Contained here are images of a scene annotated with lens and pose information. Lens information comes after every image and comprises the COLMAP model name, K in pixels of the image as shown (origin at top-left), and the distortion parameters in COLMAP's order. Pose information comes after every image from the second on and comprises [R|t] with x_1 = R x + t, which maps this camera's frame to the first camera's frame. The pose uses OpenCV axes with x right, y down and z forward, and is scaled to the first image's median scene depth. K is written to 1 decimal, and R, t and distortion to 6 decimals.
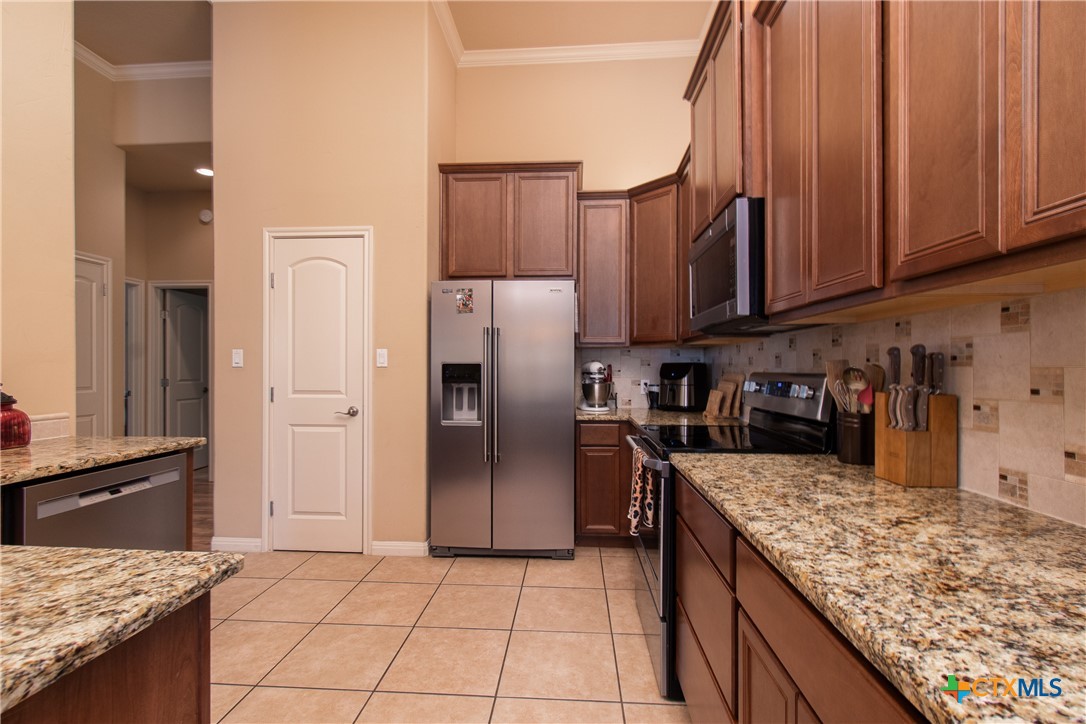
lens RADIAL K [[494.3, 0, 541.6], [0, 494.3, 366.6], [0, 0, 1]] dist [-0.001705, 0.001335]
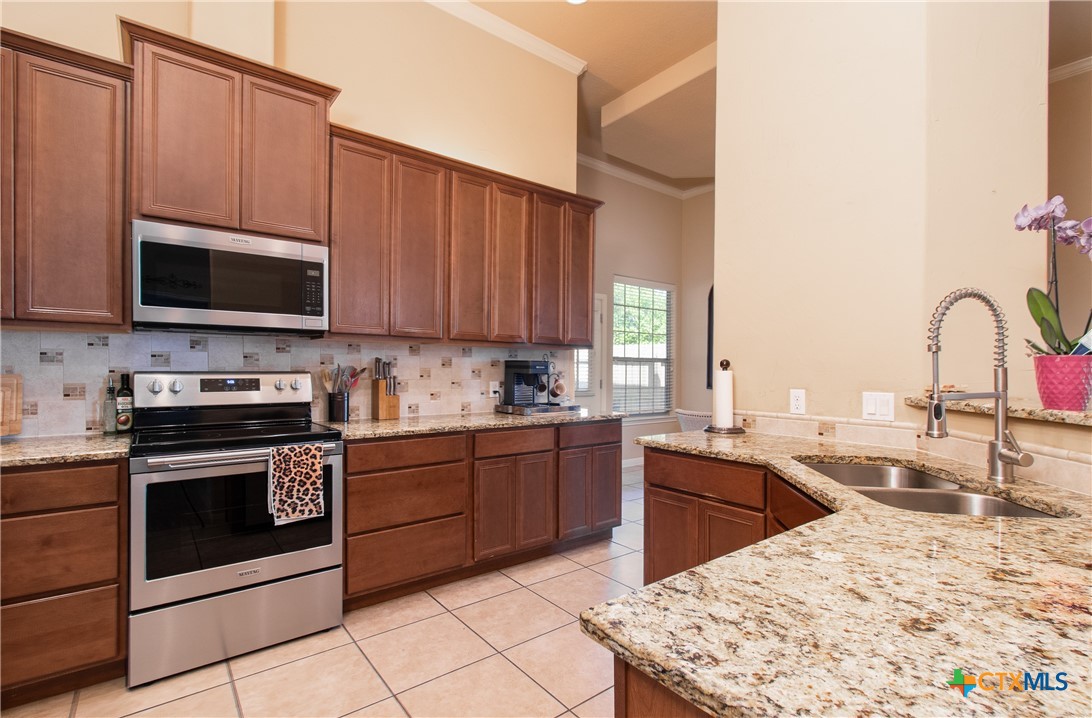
lens RADIAL K [[497.0, 0, 545.2], [0, 497.0, 367.0], [0, 0, 1]] dist [-0.001705, 0.001335]
pose [[-0.667306, 0.000016, 0.744784, -1.659034], [-0.012679, 0.999855, -0.011381, 0.018187], [-0.744676, -0.017038, -0.667209, 2.305781]]
